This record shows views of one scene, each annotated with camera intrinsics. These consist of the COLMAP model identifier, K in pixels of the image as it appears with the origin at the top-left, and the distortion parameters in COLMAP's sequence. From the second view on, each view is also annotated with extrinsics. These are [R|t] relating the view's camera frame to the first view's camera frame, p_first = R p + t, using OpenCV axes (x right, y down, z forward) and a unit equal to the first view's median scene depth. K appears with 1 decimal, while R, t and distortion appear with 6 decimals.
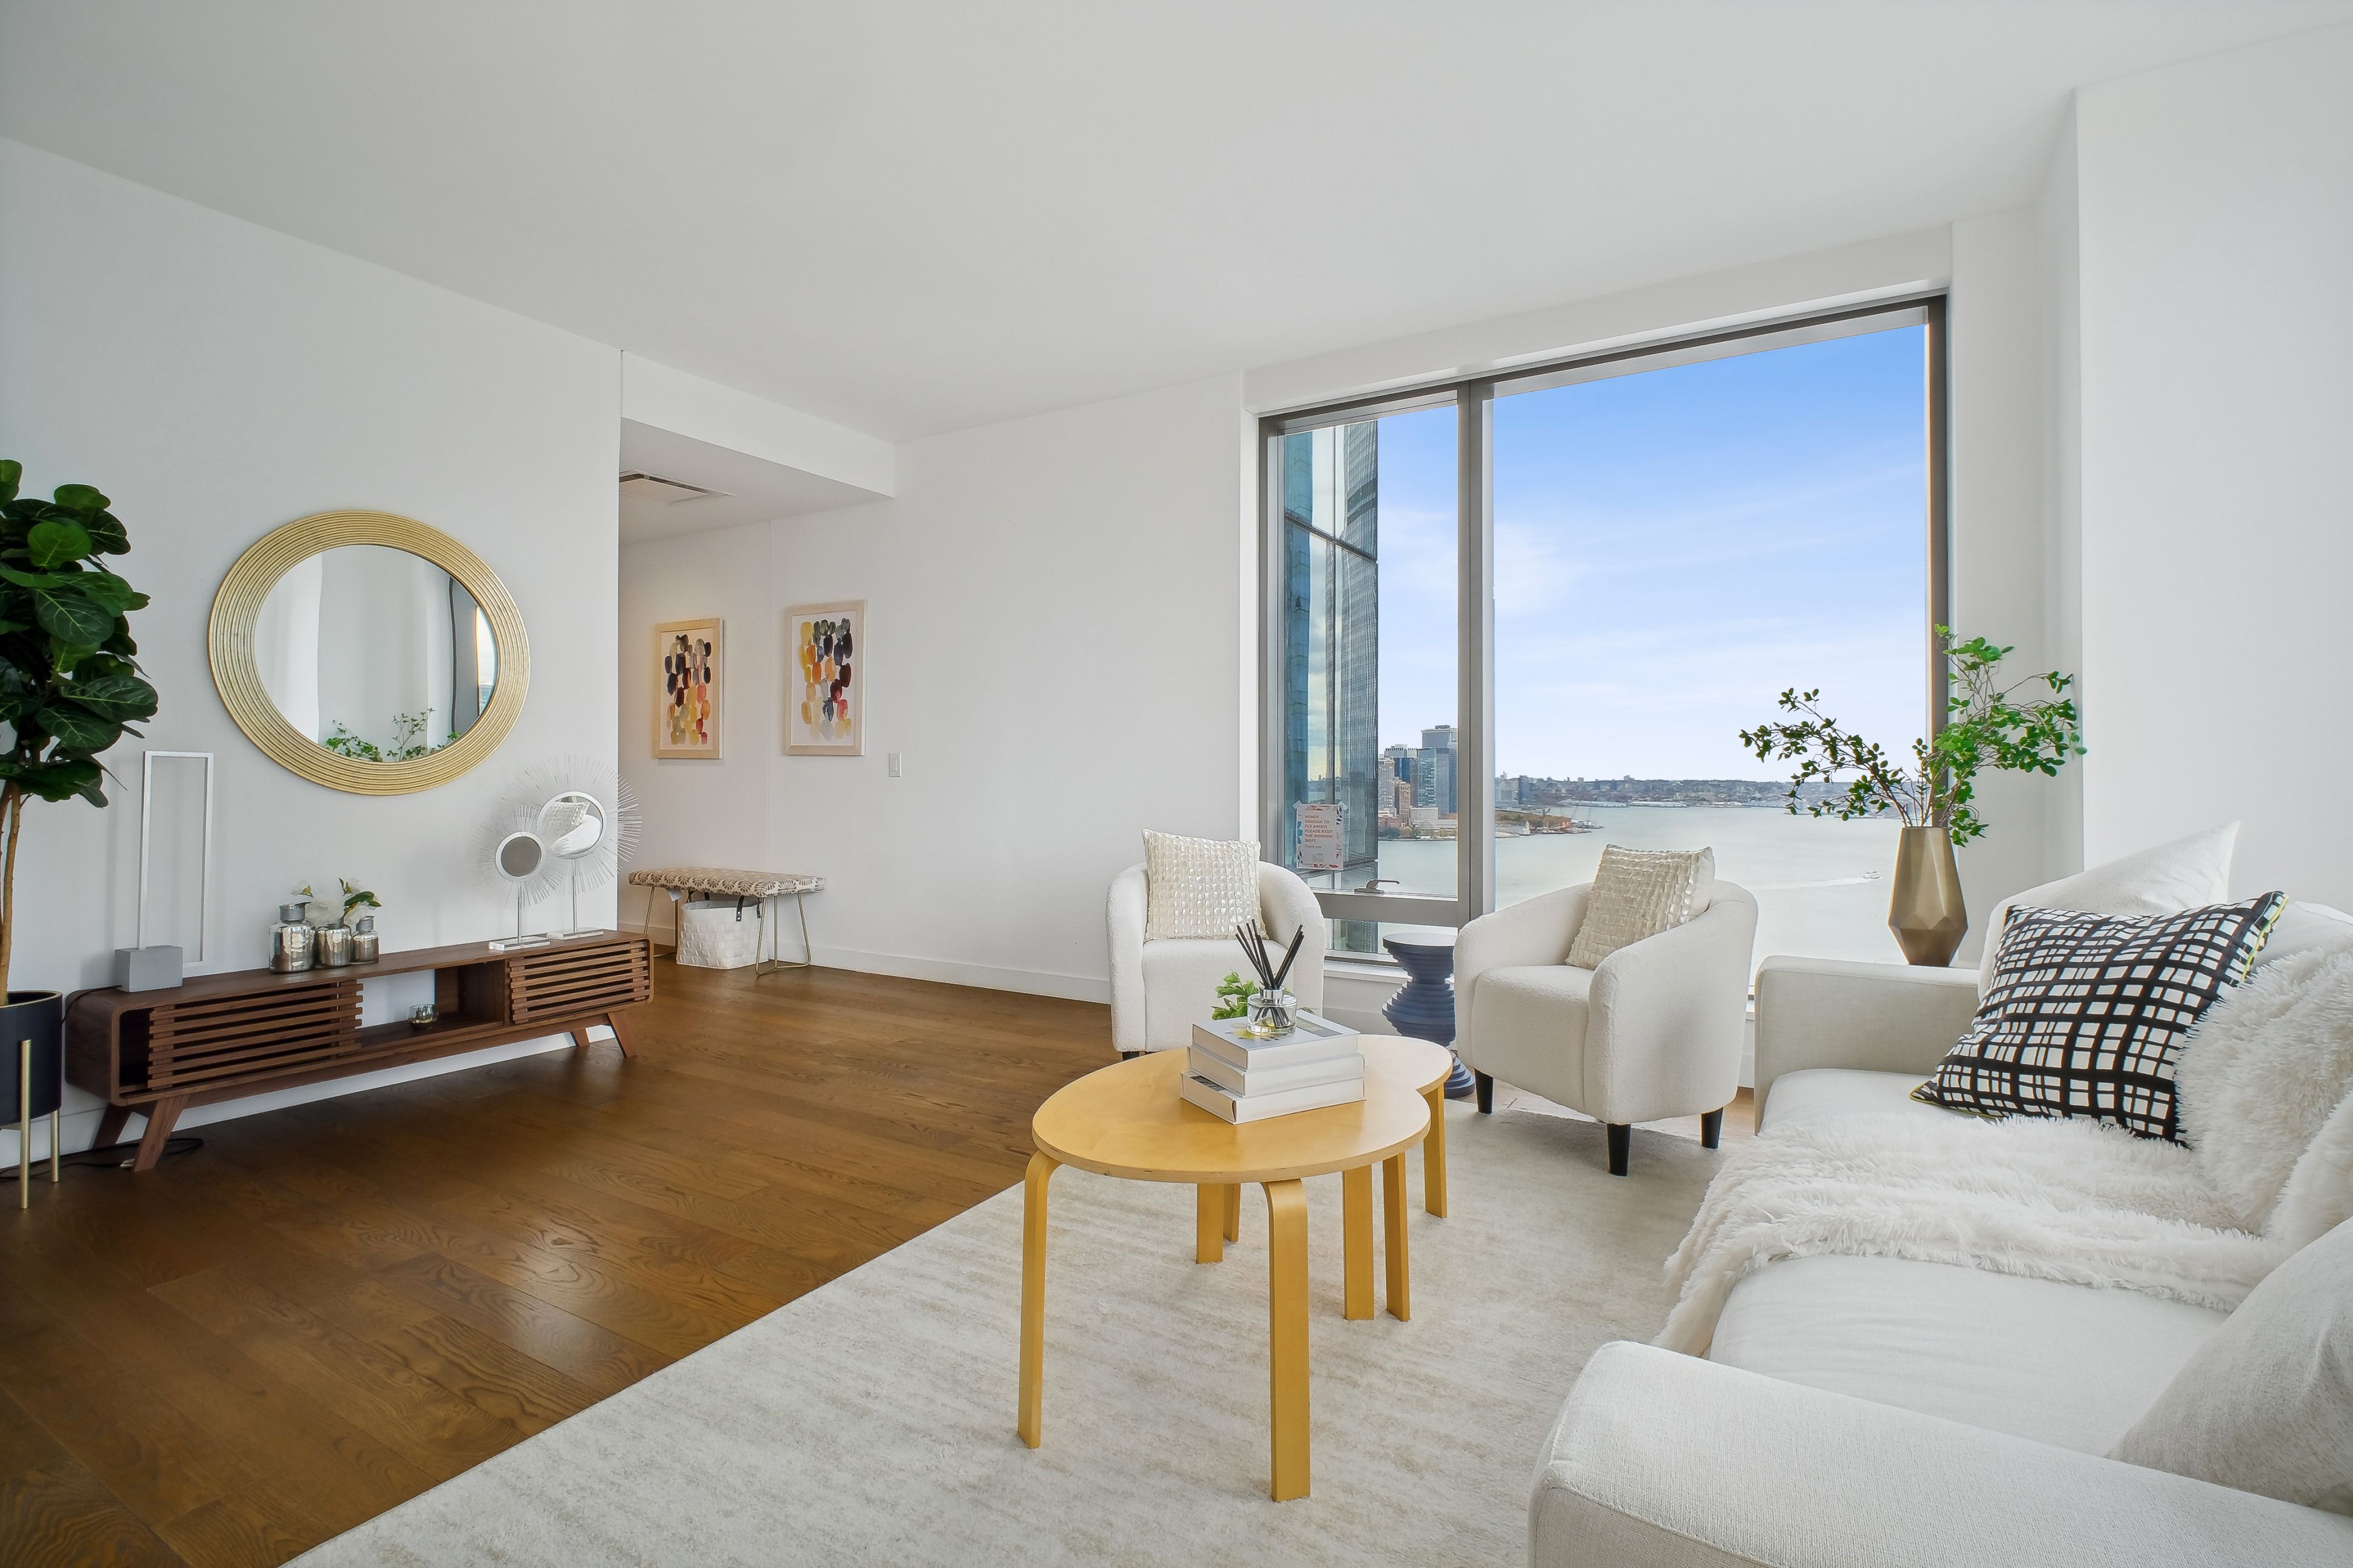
lens RADIAL K [[1090.3, 0, 1182.0], [0, 1090.3, 768.9], [0, 0, 1]] dist [0.023072, -0.009359]
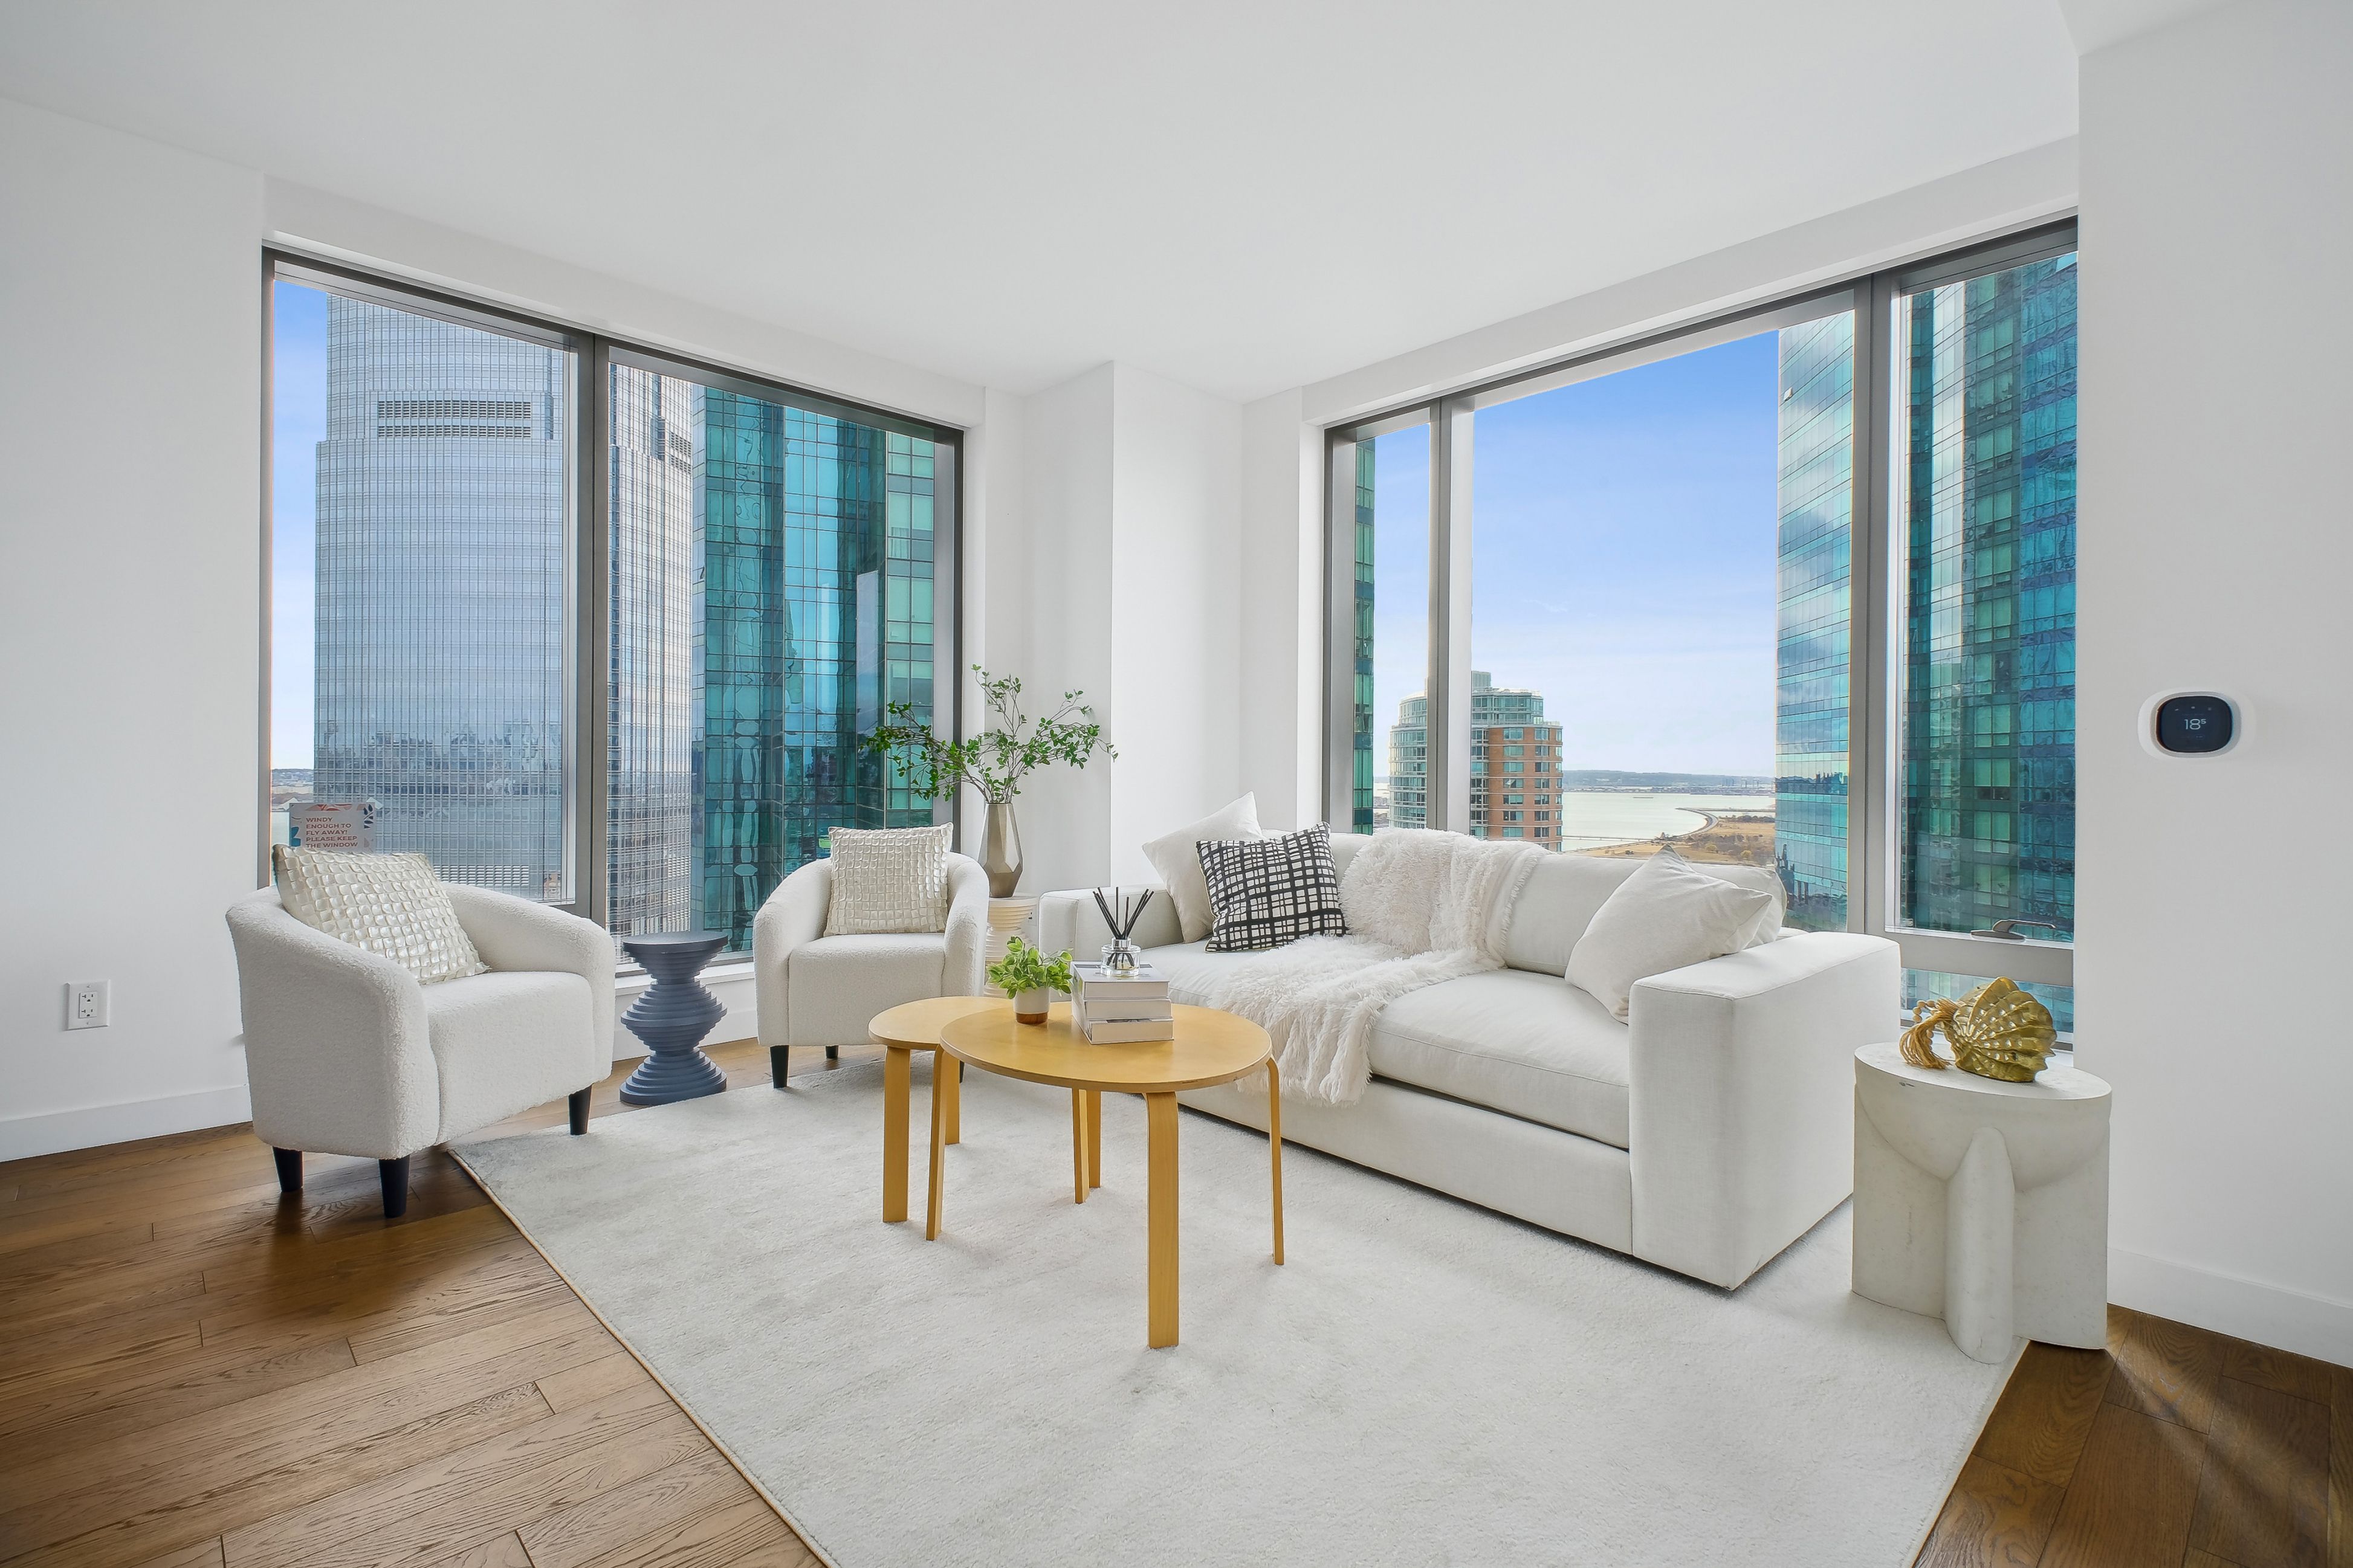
lens RADIAL K [[1090.3, 0, 1182.0], [0, 1090.3, 768.9], [0, 0, 1]] dist [0.023072, -0.009359]
pose [[0.276219, 0.002340, 0.961092, -1.121394], [-0.014038, 0.999900, 0.001600, 0.003235], [-0.960992, -0.013933, 0.276224, 0.611299]]
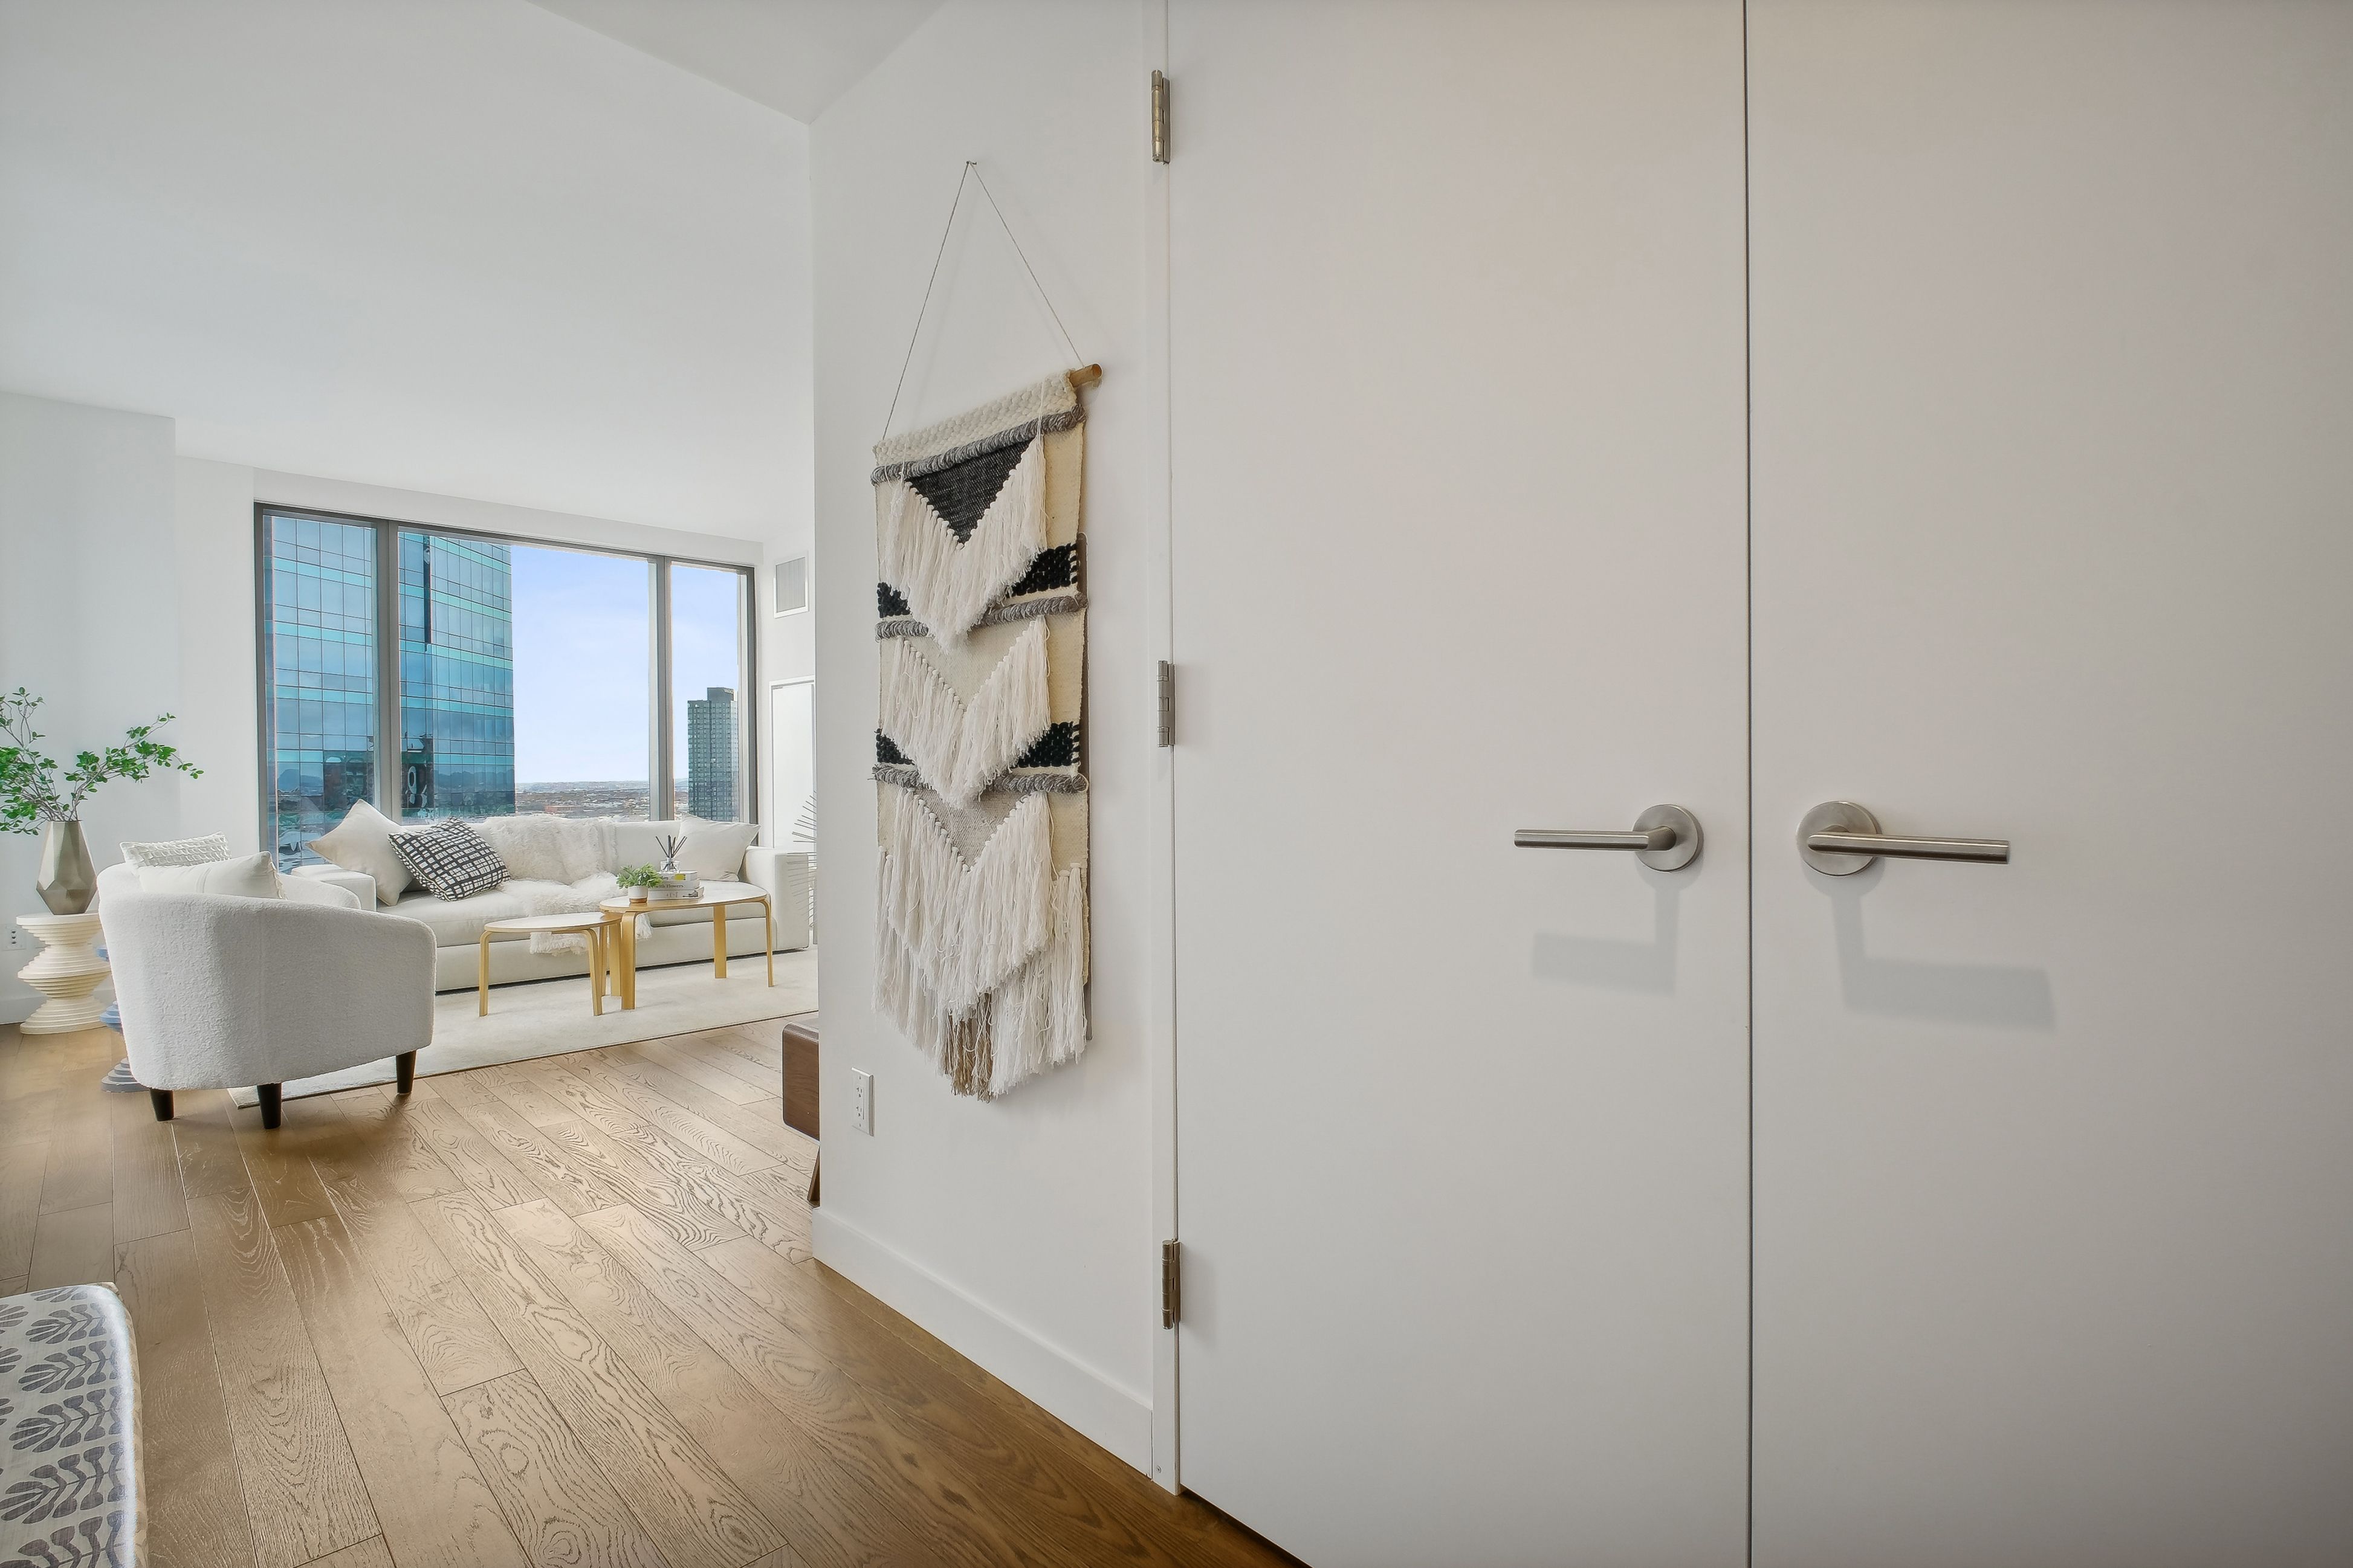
lens RADIAL K [[1076.7, 0, 1201.5], [0, 1076.7, 803.3], [0, 0, 1]] dist [0.001472, -0.008494]
pose [[-0.970560, 0.000295, 0.240861, -1.929430], [0.004522, 0.999845, 0.016999, 0.022191], [-0.240819, 0.017587, -0.970411, 3.405534]]
